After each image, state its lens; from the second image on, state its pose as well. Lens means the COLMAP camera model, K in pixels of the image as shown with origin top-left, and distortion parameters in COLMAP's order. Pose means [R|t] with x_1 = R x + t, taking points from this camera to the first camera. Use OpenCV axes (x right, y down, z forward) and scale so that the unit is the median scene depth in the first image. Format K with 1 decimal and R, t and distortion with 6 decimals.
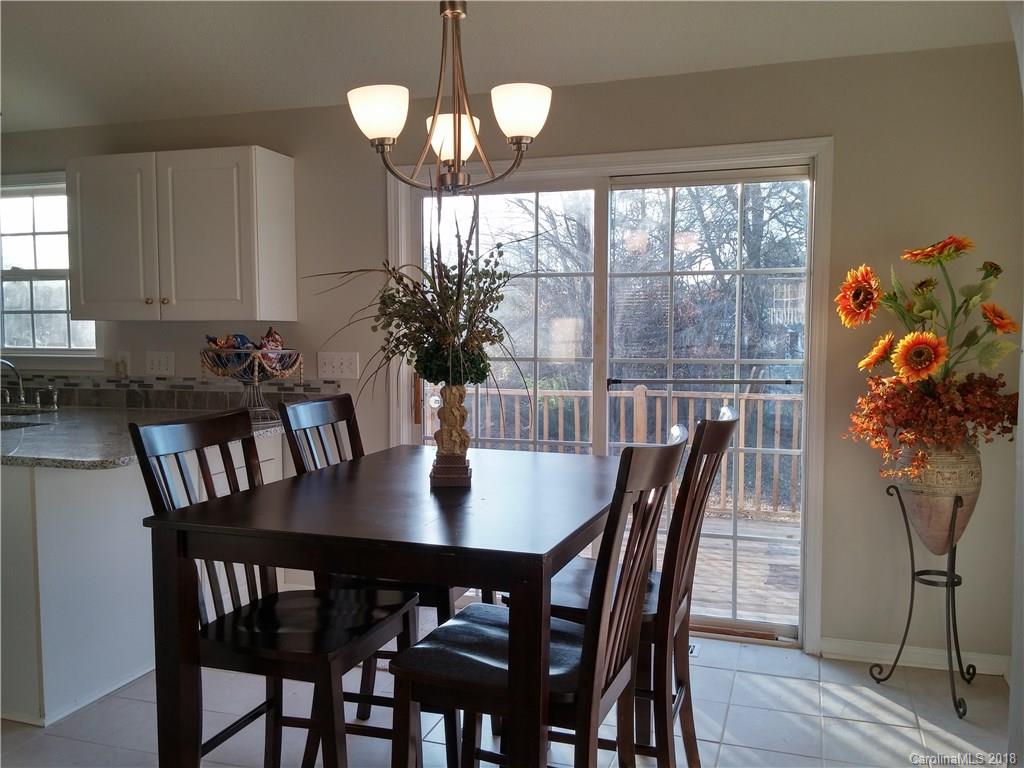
lens RADIAL K [[889.7, 0, 509.5], [0, 889.7, 387.2], [0, 0, 1]] dist [0.072332, -0.088225]
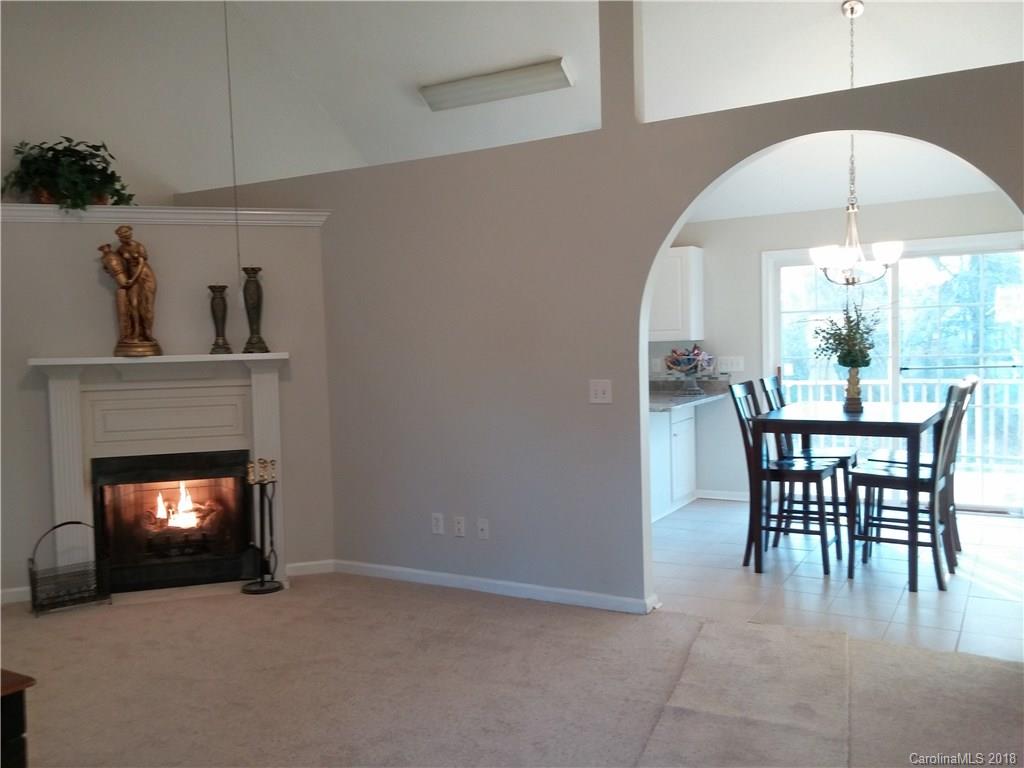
lens RADIAL K [[889.7, 0, 515.1], [0, 889.7, 386.6], [0, 0, 1]] dist [0.072332, -0.088225]
pose [[0.979047, -0.019976, -0.202654, -0.275915], [0.018692, 0.999791, -0.008246, 0.029545], [0.202776, 0.004285, 0.979216, -0.886500]]
